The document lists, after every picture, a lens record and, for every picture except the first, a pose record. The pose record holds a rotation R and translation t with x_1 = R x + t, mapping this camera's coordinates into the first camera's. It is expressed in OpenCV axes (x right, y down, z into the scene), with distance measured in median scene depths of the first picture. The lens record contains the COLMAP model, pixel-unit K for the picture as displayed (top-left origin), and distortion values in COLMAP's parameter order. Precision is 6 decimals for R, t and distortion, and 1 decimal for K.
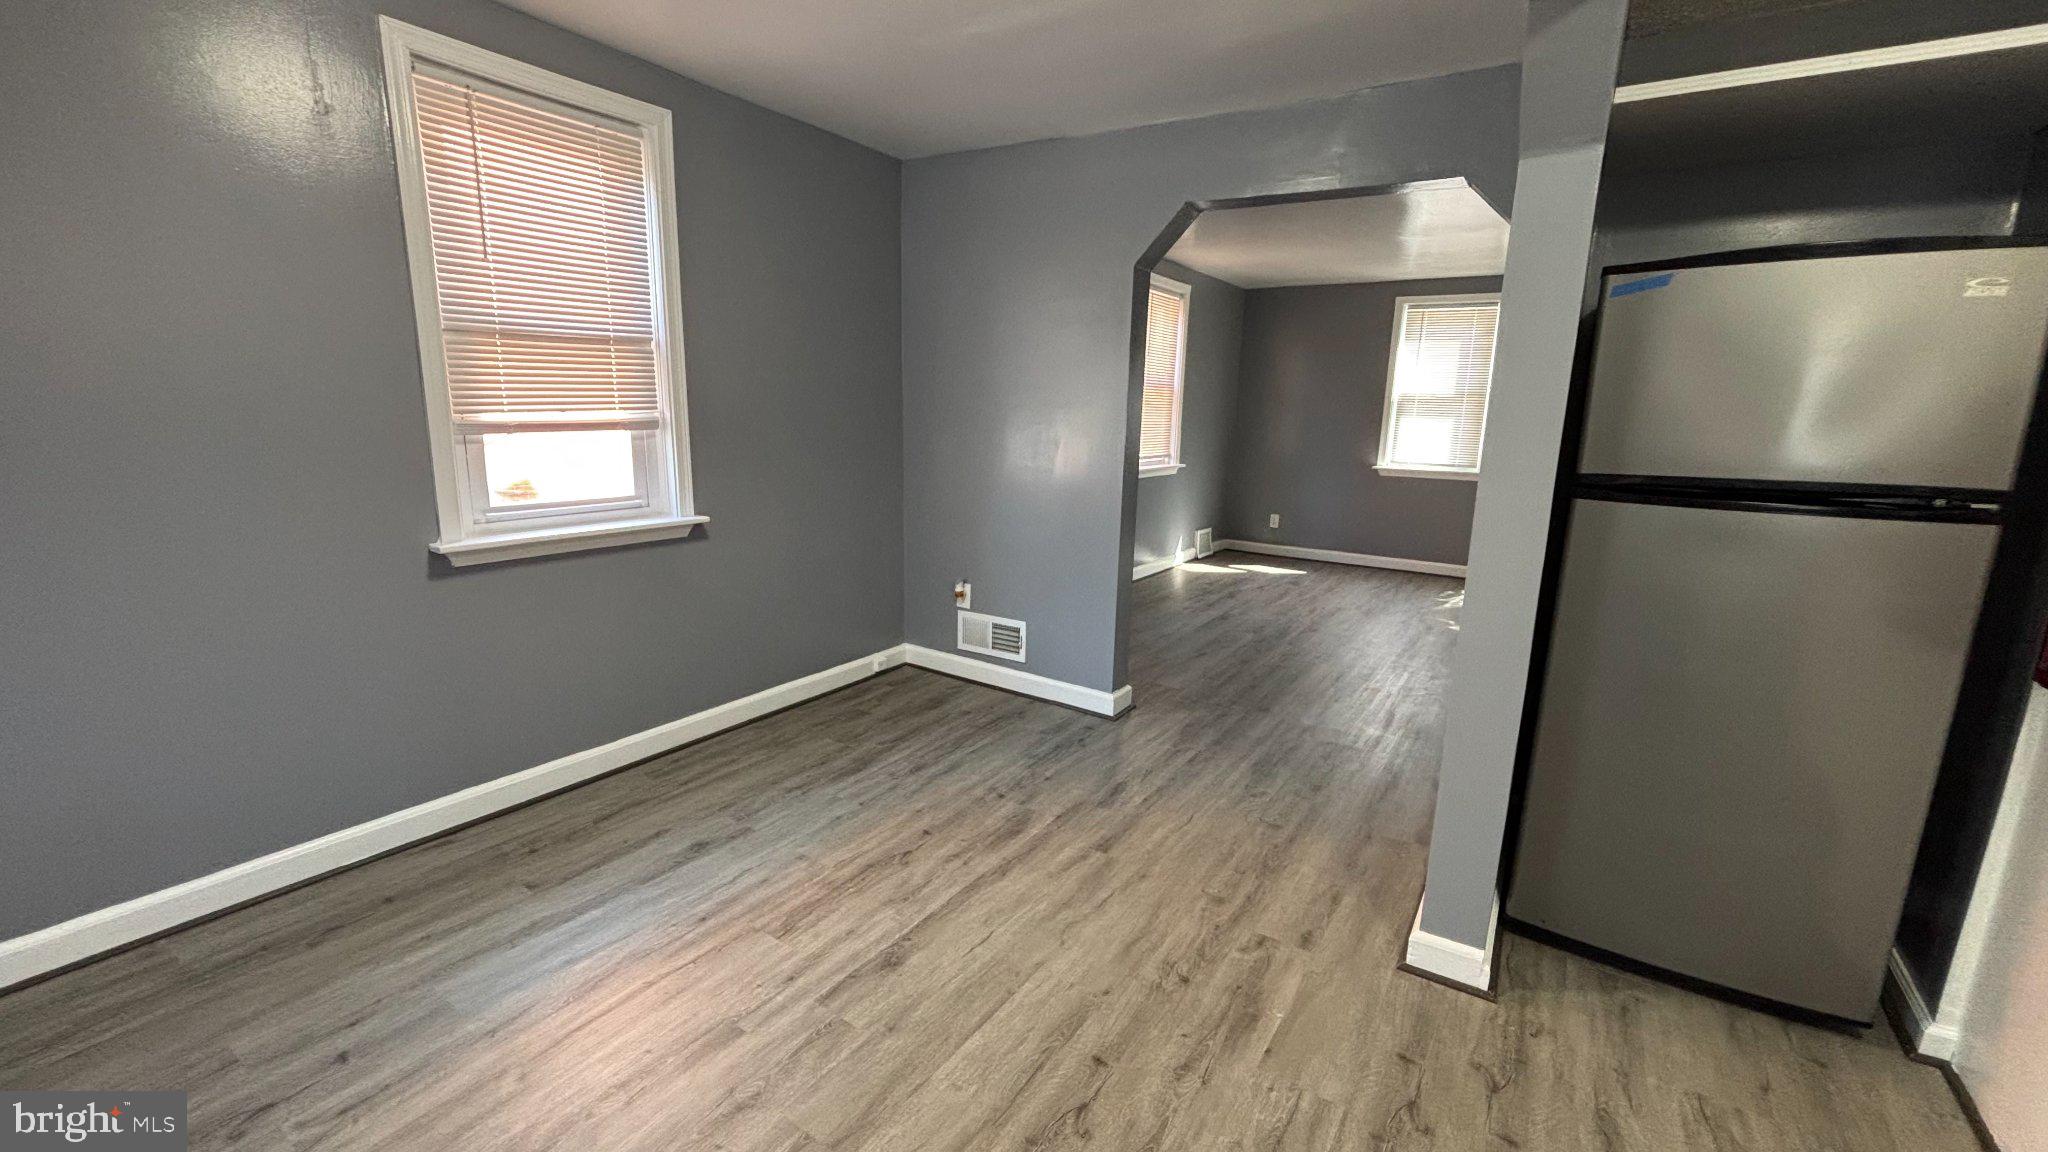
lens RADIAL K [[826.9, 0, 1021.9], [0, 826.9, 581.7], [0, 0, 1]] dist [0.002288, -0.001478]
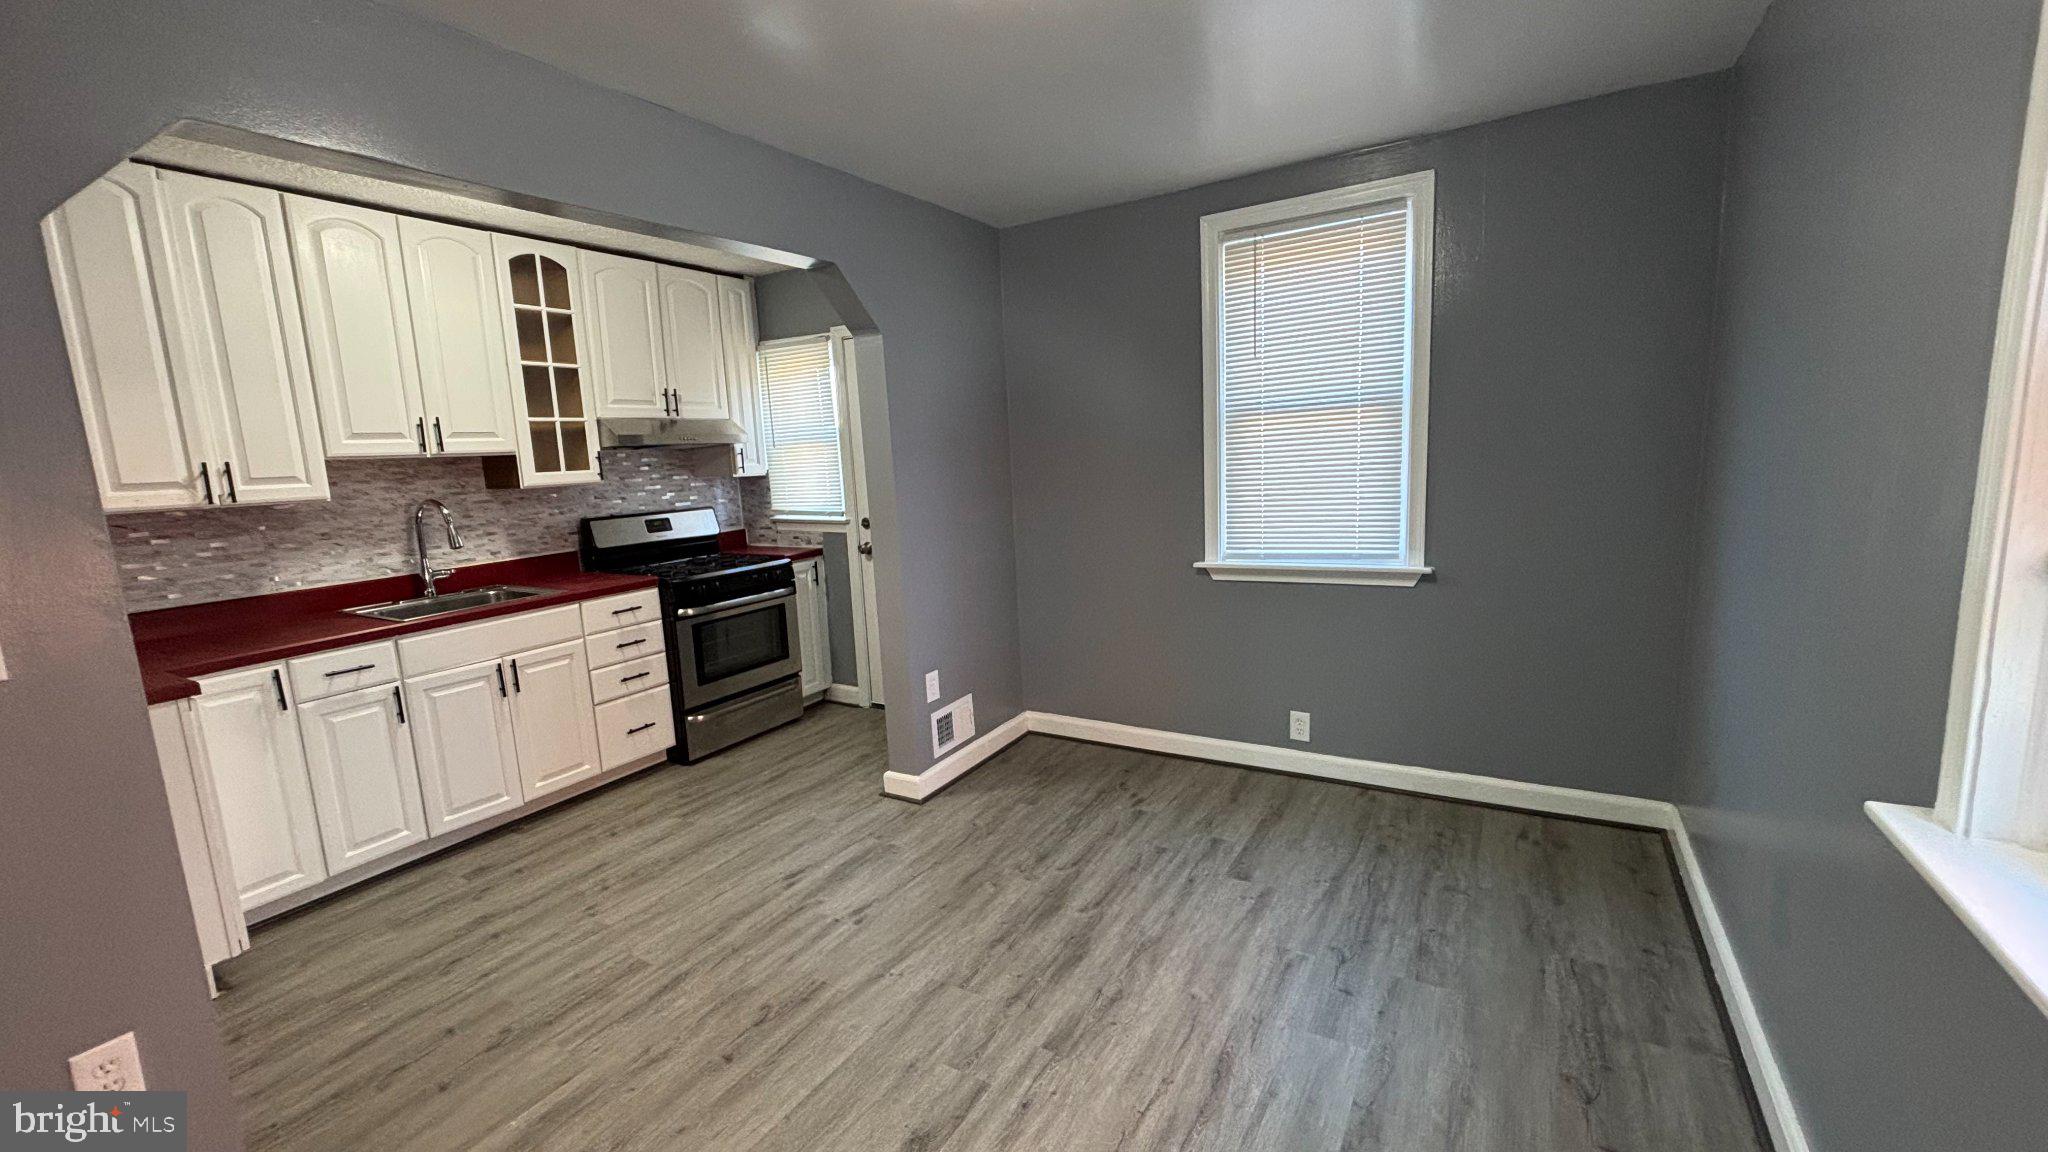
lens RADIAL K [[826.9, 0, 1025.2], [0, 826.9, 577.1], [0, 0, 1]] dist [0.002288, -0.001478]
pose [[-0.998334, 0.031396, -0.048418, -0.212786], [0.011814, 0.932472, 0.361048, -0.340212], [0.056484, 0.359875, -0.931289, 1.383812]]
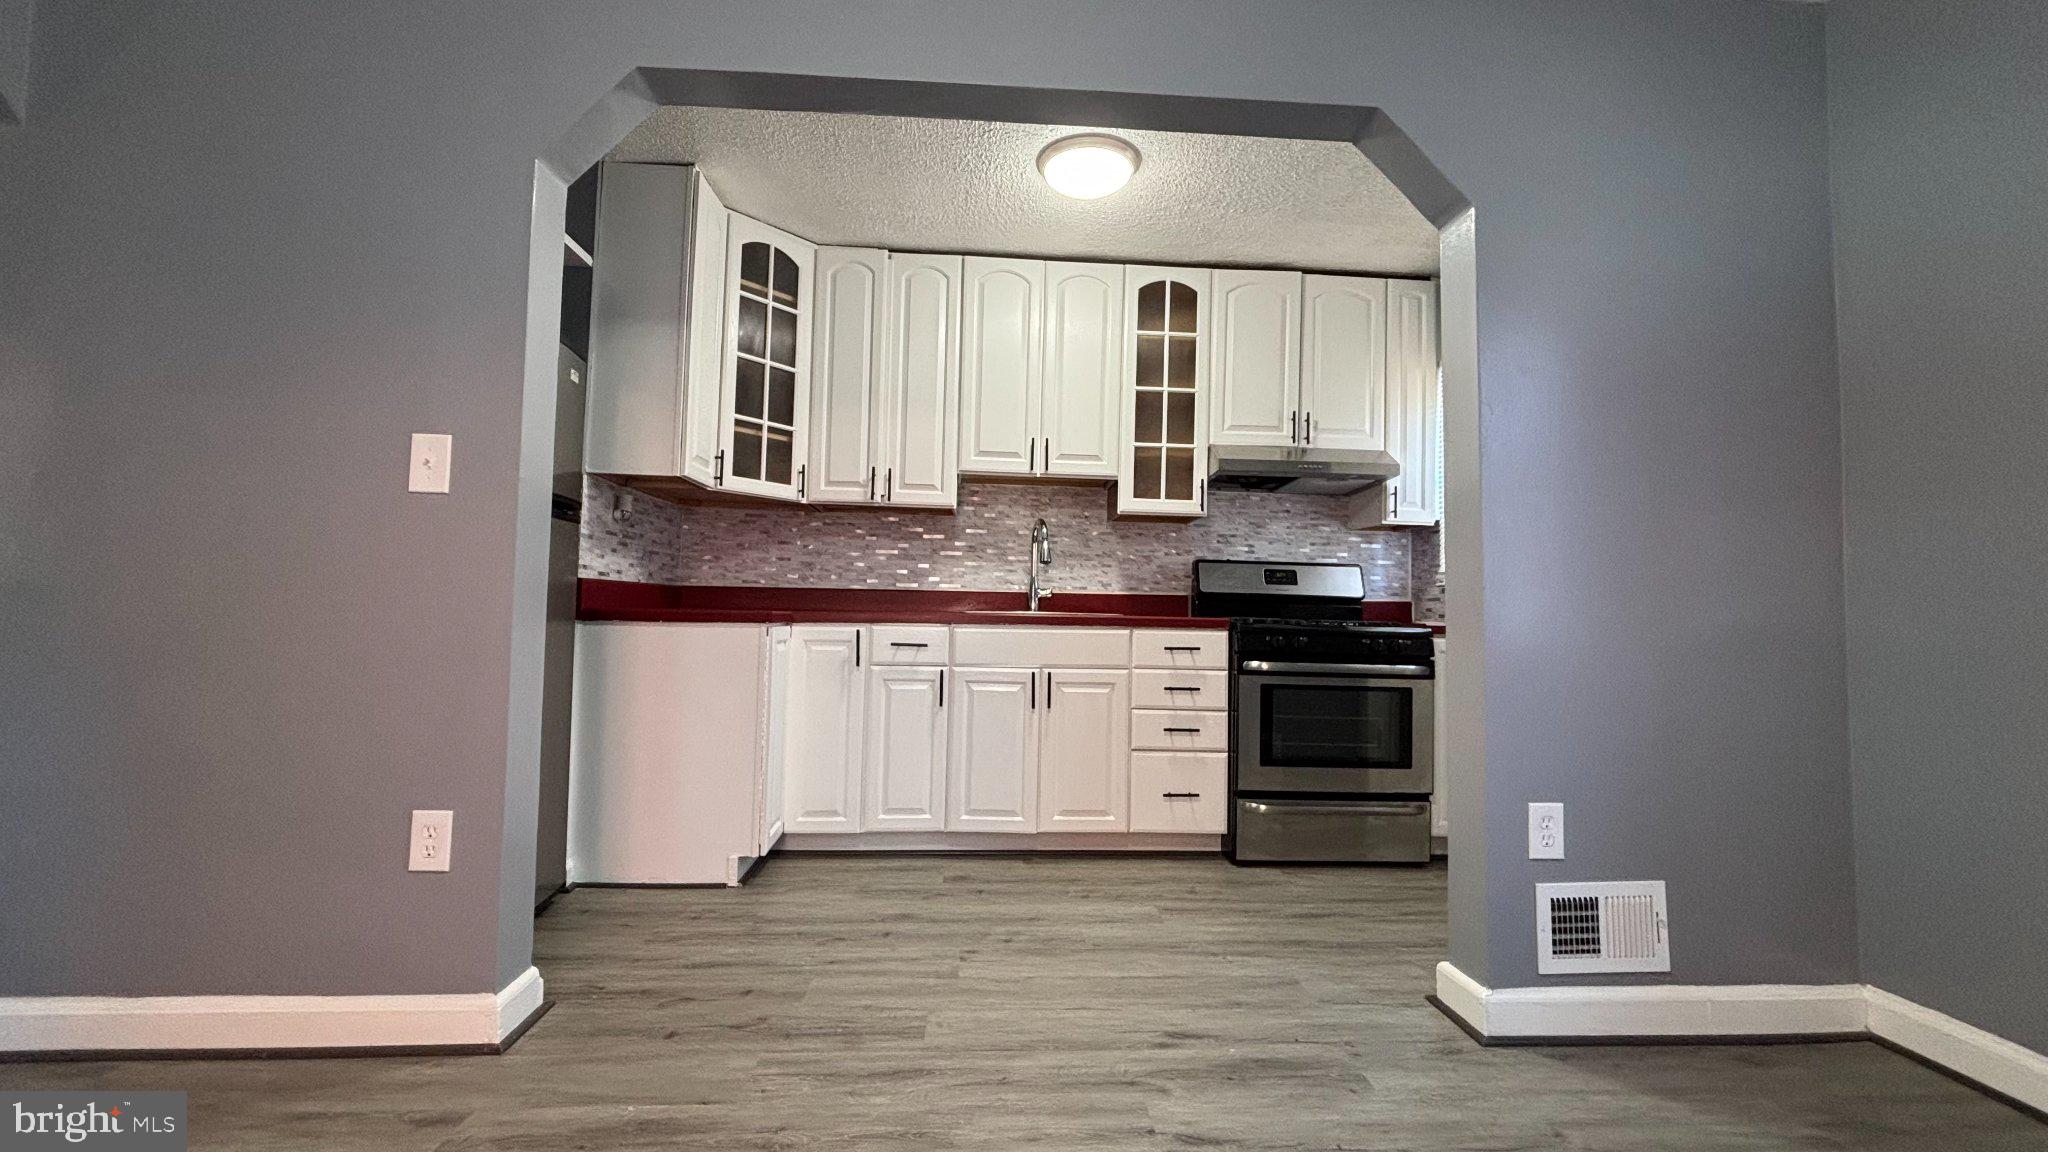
lens RADIAL K [[826.9, 0, 1021.4], [0, 826.9, 576.5], [0, 0, 1]] dist [0.002288, -0.001478]
pose [[-0.600531, 0.005917, 0.799579, -0.443320], [0.134640, 0.986443, 0.093823, -0.001528], [-0.788184, 0.163999, -0.593187, 0.882737]]
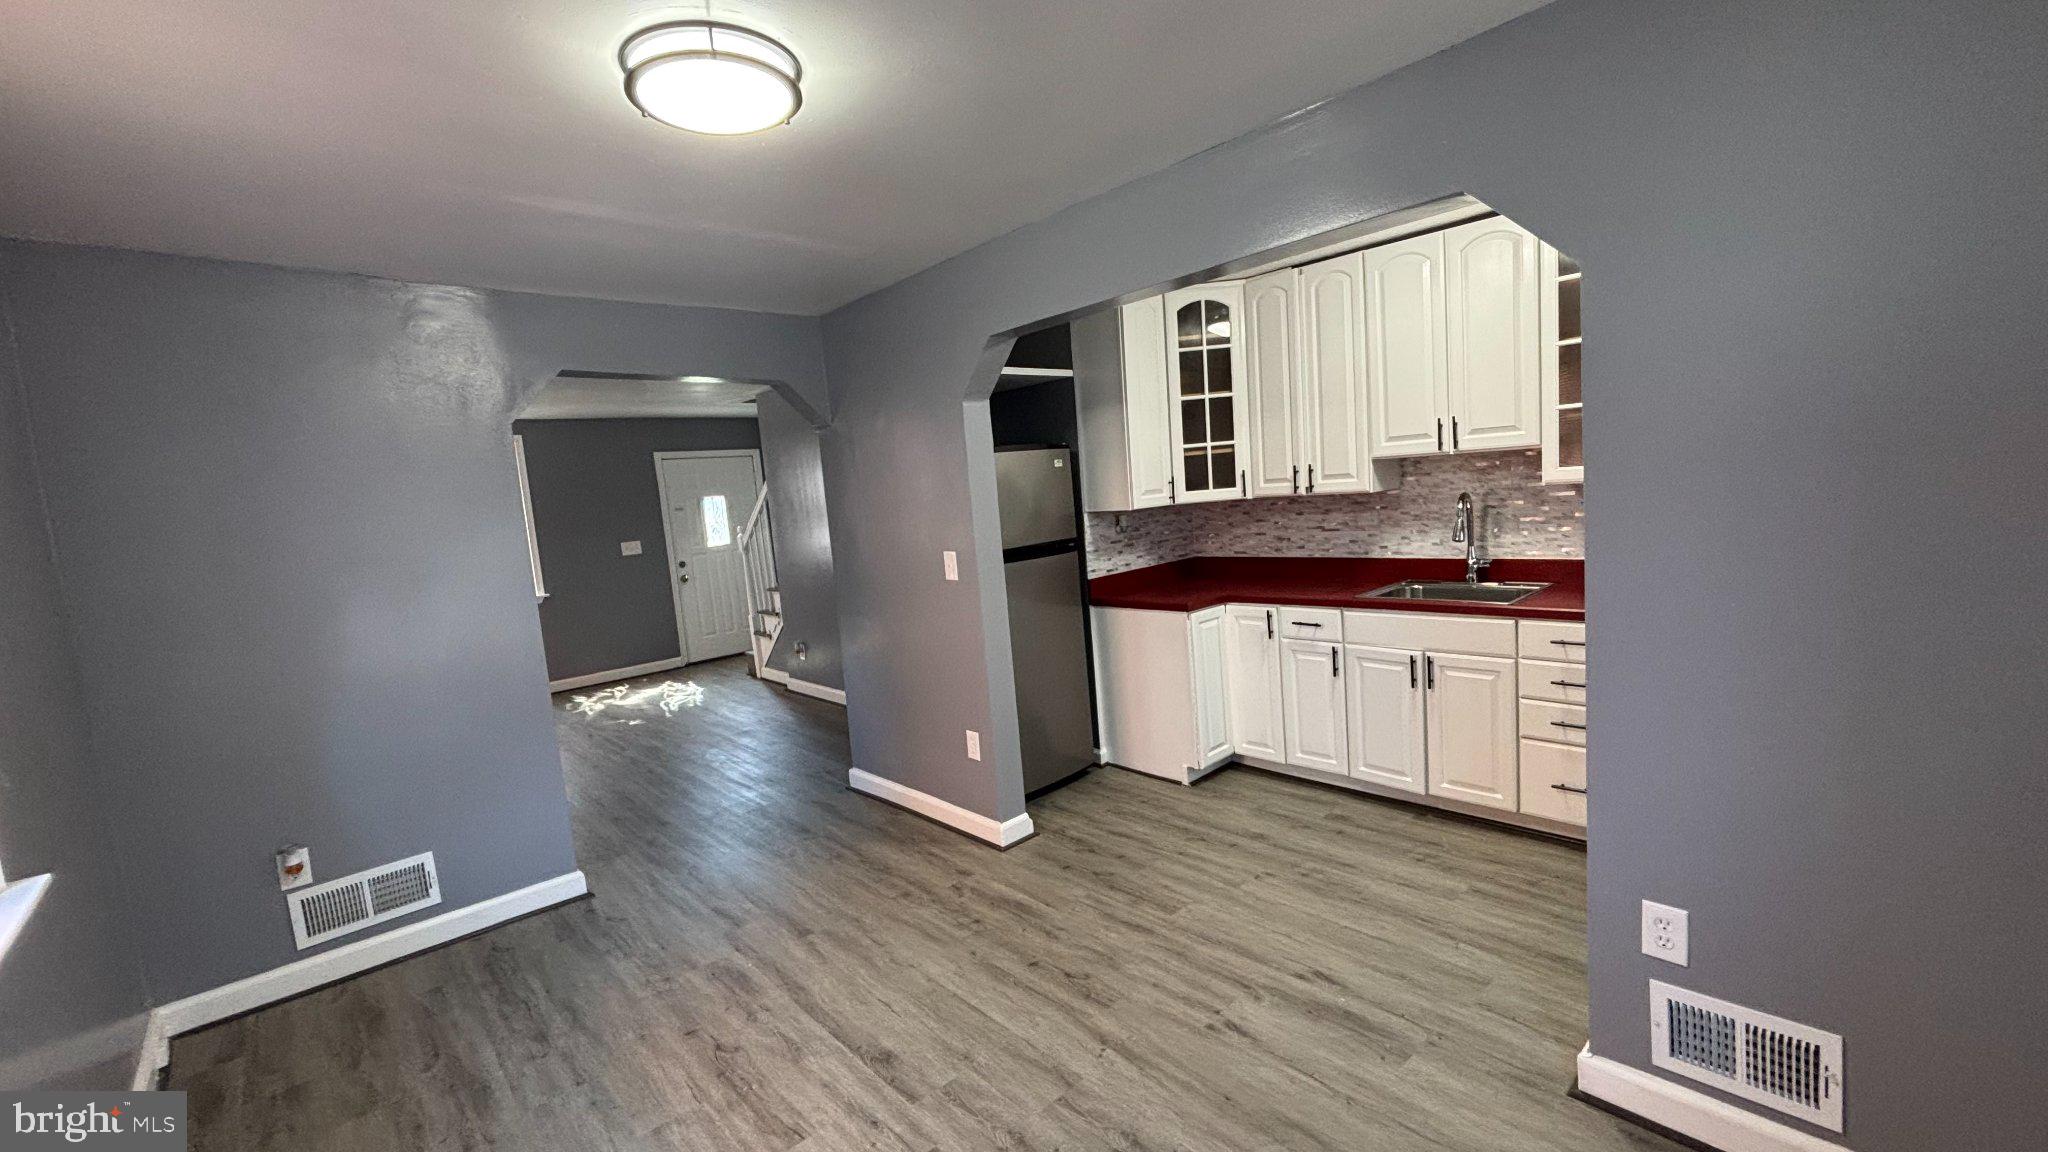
lens RADIAL K [[826.9, 0, 1019.1], [0, 826.9, 579.4], [0, 0, 1]] dist [0.002288, -0.001478]
pose [[0.246262, -0.153022, 0.957047, -0.935111], [0.288394, 0.954299, 0.078374, -0.161864], [-0.925302, 0.256706, 0.279138, 0.314275]]
